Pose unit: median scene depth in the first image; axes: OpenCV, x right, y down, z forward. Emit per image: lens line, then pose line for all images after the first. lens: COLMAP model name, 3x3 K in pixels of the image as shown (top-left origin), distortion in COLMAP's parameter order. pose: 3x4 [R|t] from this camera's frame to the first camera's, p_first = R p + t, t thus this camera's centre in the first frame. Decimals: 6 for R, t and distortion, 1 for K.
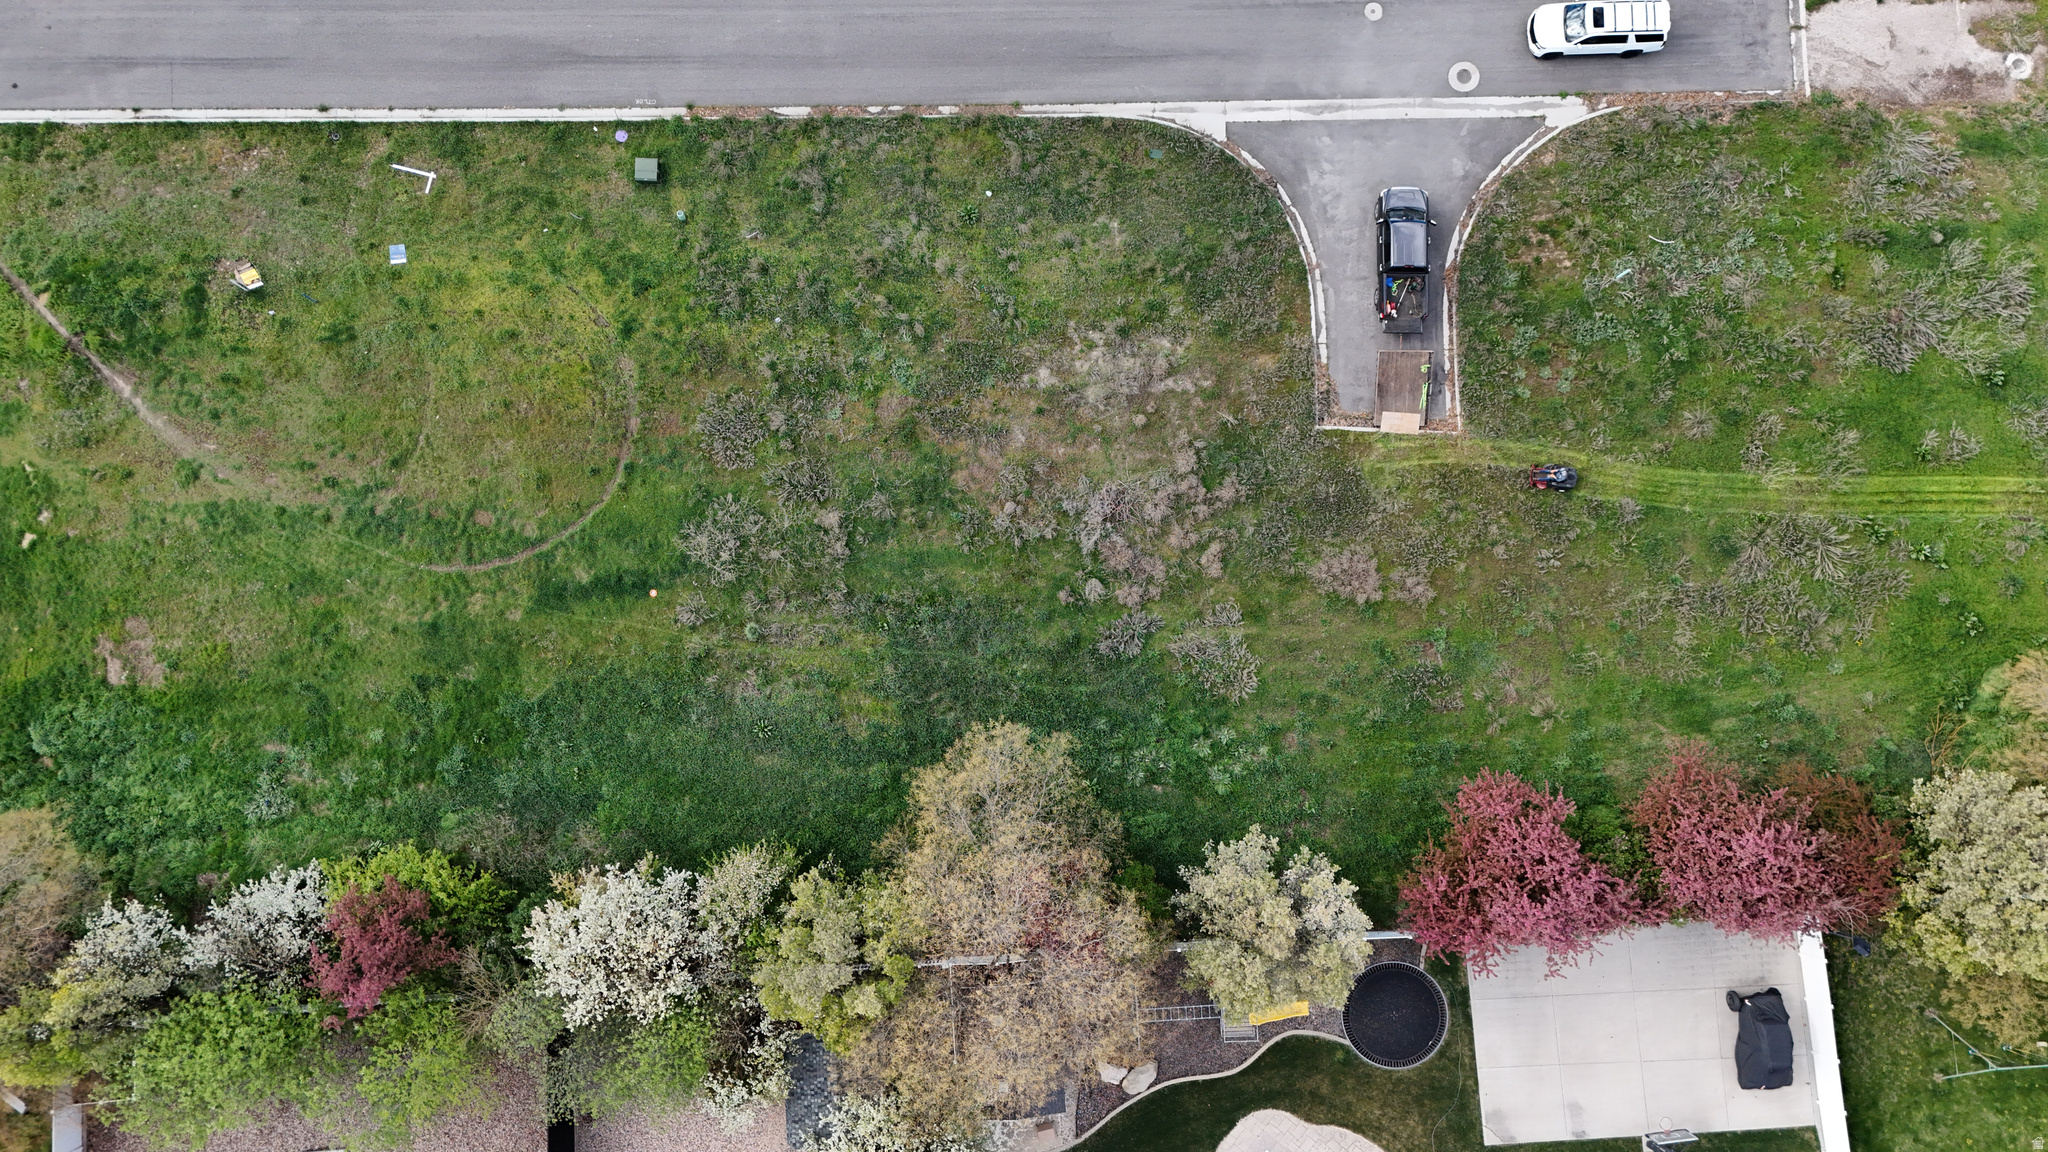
lens RADIAL K [[1507.7, 0, 1024.4], [0, 1507.7, 569.2], [0, 0, 1]] dist [0.065038, -0.051464]
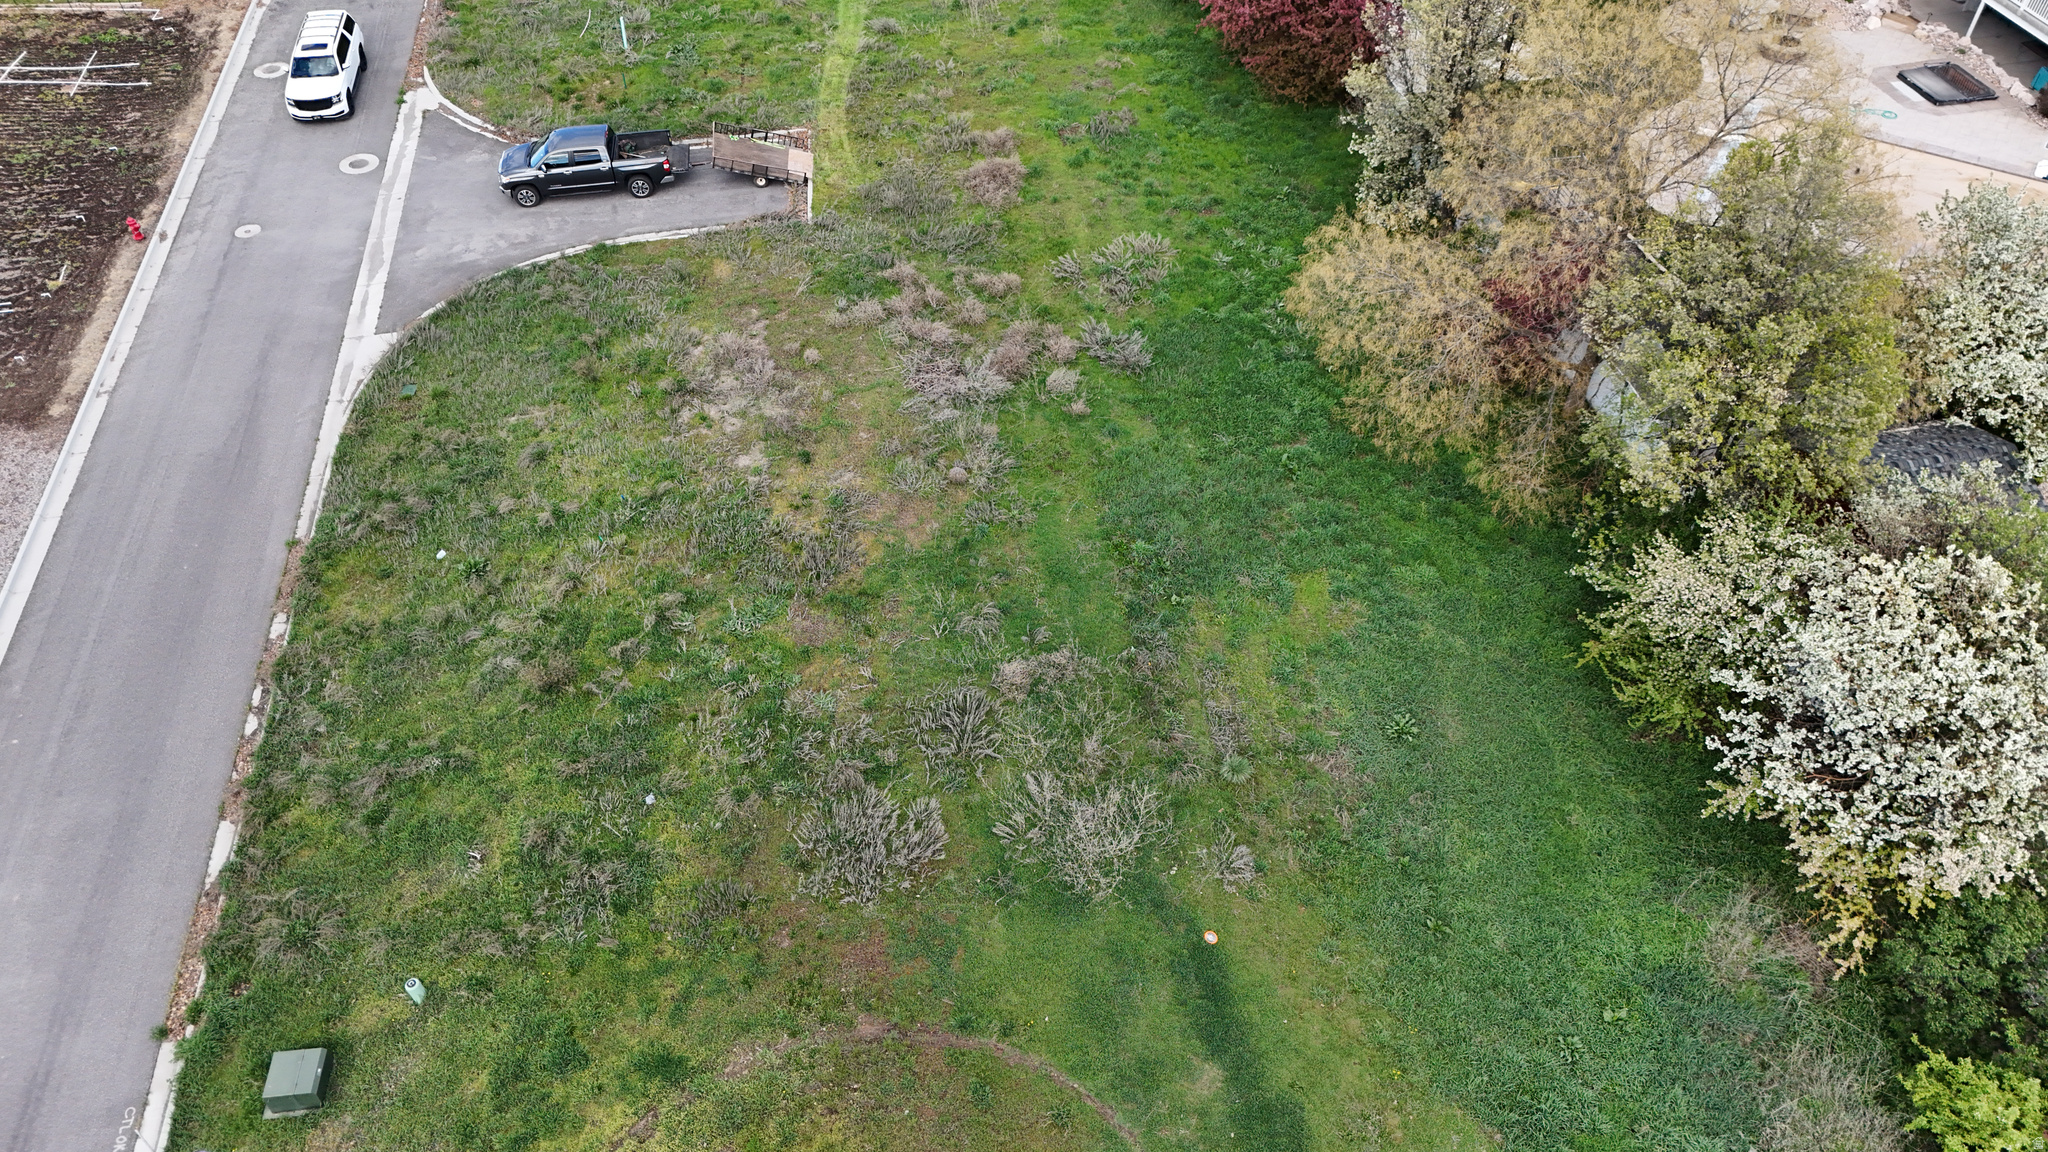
lens RADIAL K [[1507.7, 0, 1024.4], [0, 1507.7, 569.2], [0, 0, 1]] dist [0.065038, -0.051464]
pose [[-0.144347, -0.709796, 0.689459, -0.488926], [0.985631, -0.041368, 0.163767, -0.120188], [-0.087719, 0.703192, 0.705569, 0.563608]]
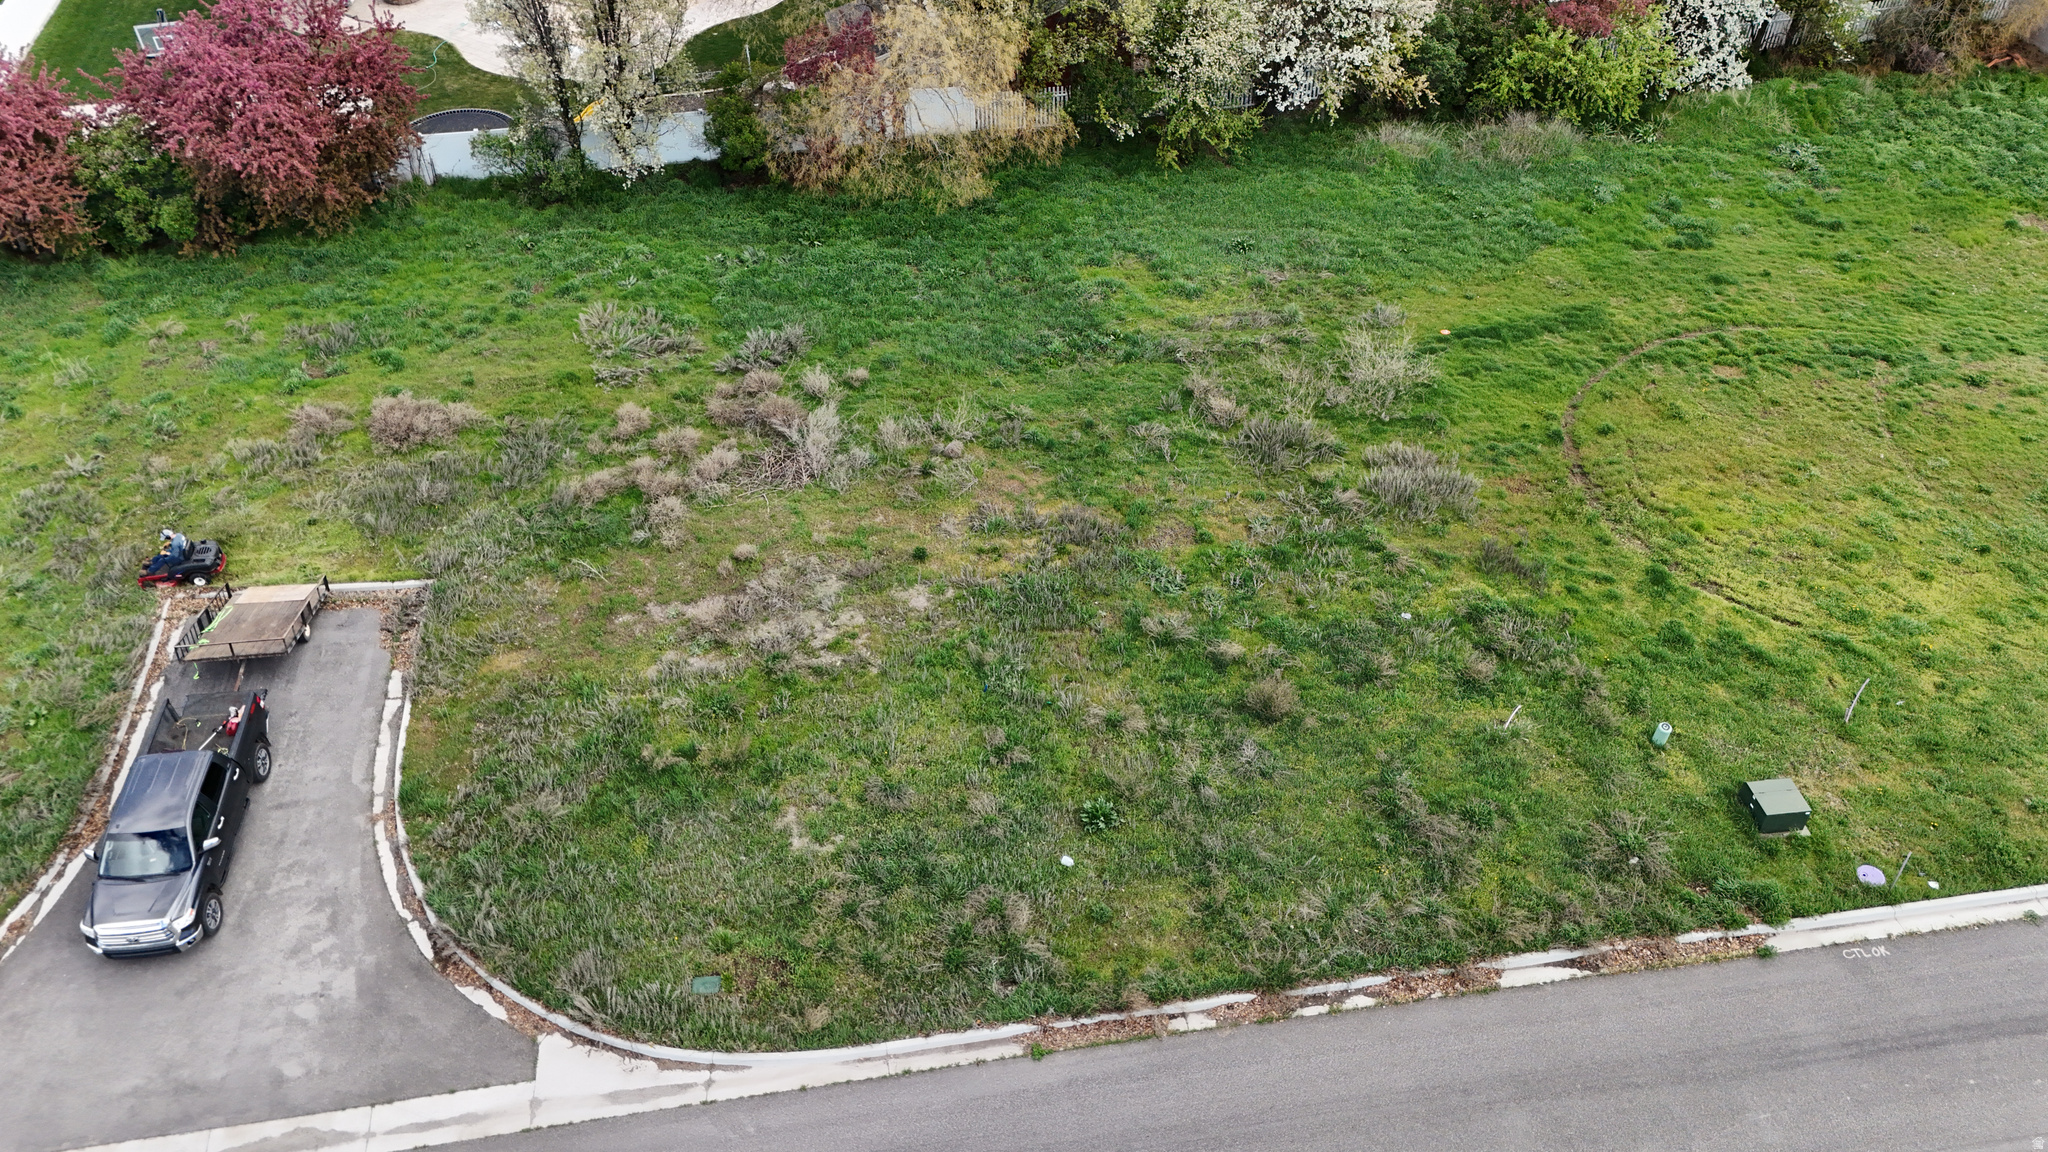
lens RADIAL K [[1507.7, 0, 1024.4], [0, 1507.7, 569.2], [0, 0, 1]] dist [0.065038, -0.051464]
pose [[-0.990736, 0.092711, -0.099227, 0.028686], [-0.135112, -0.599577, 0.788830, -0.573354], [0.013639, 0.794929, 0.606549, 0.651496]]
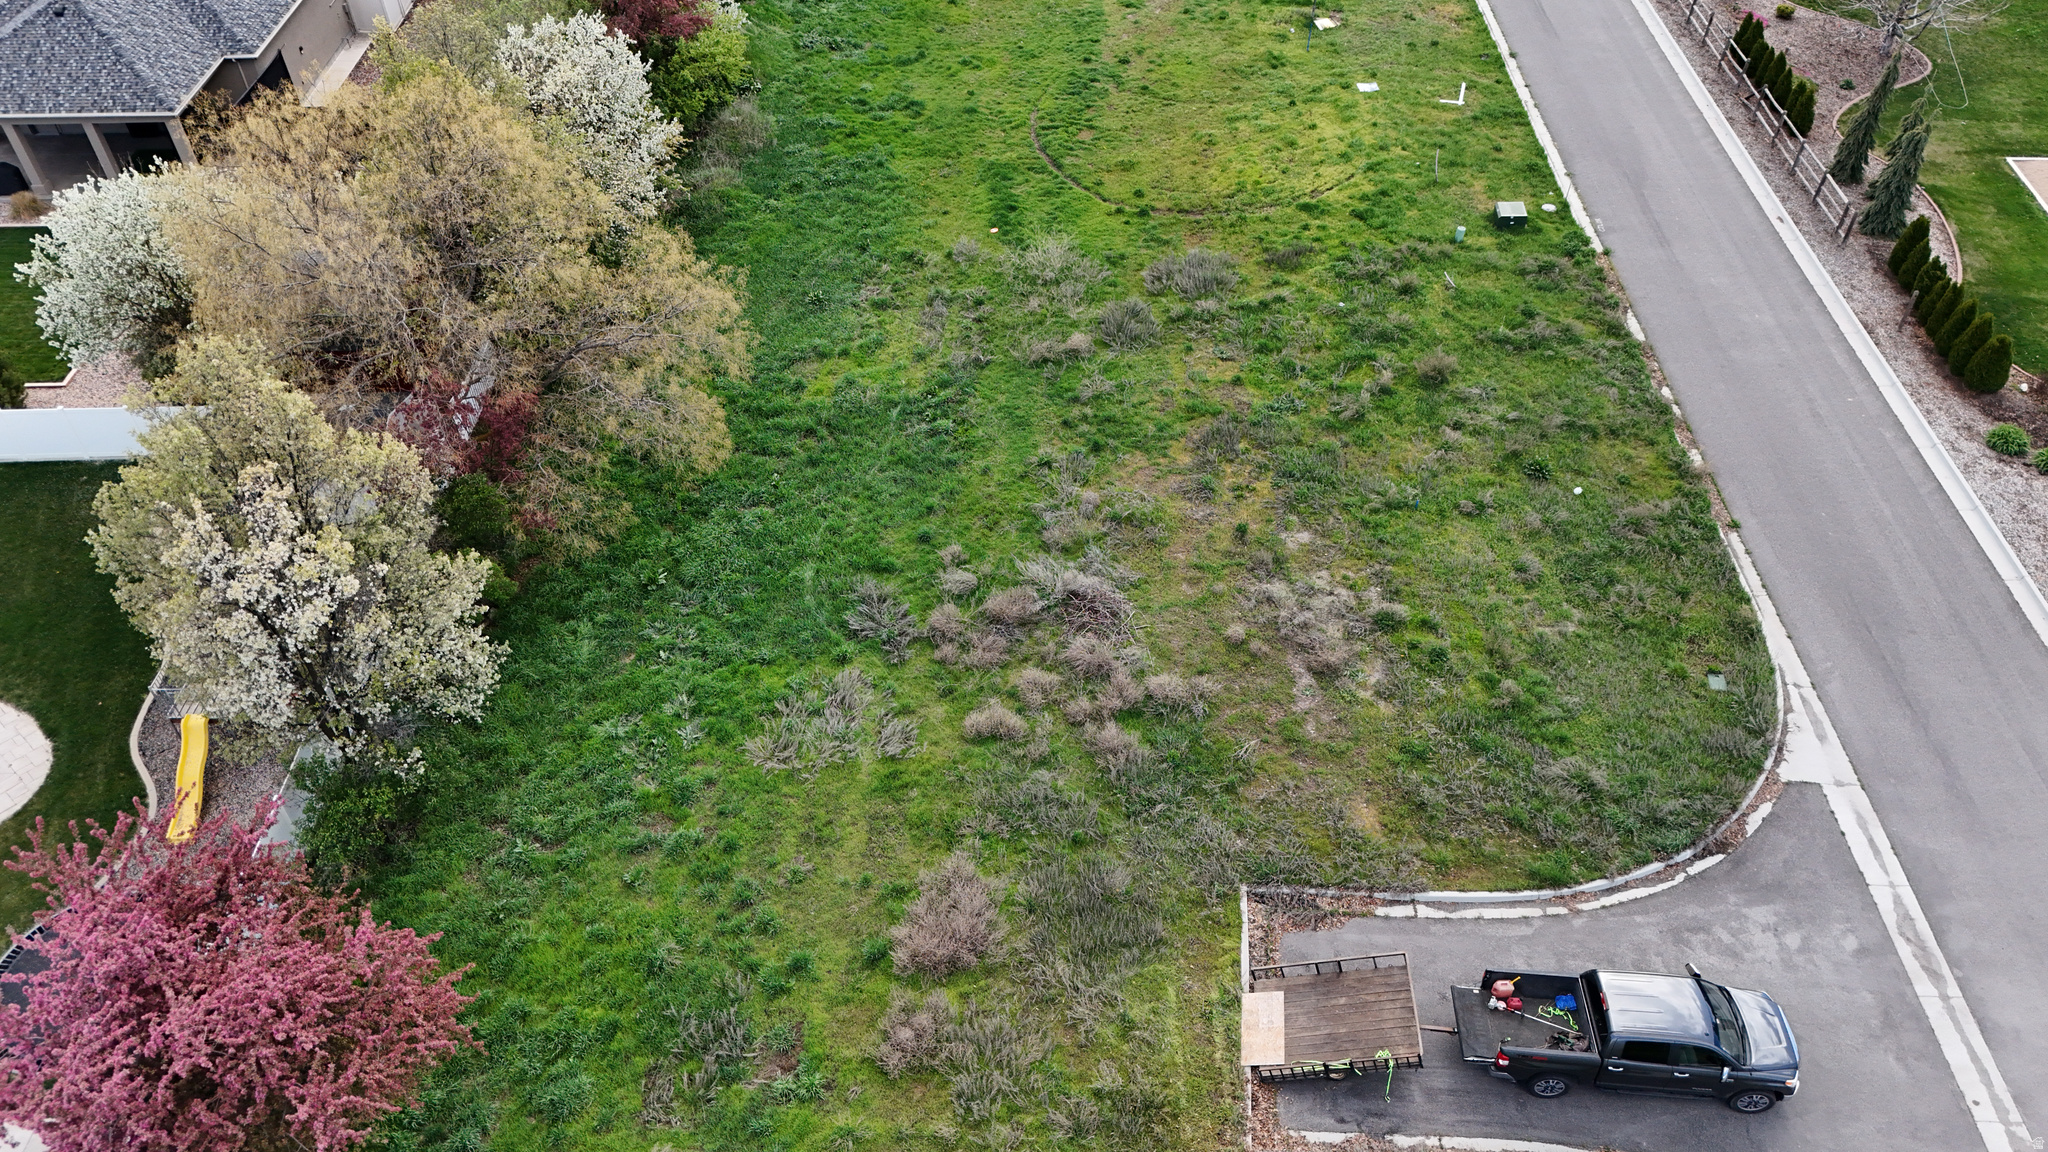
lens RADIAL K [[1507.7, 0, 1024.4], [0, 1507.7, 569.2], [0, 0, 1]] dist [0.065038, -0.051464]
pose [[-0.043735, 0.677134, -0.734559, 0.500773], [-0.993172, 0.050128, 0.105341, -0.079522], [0.108152, 0.734150, 0.670318, 0.568189]]
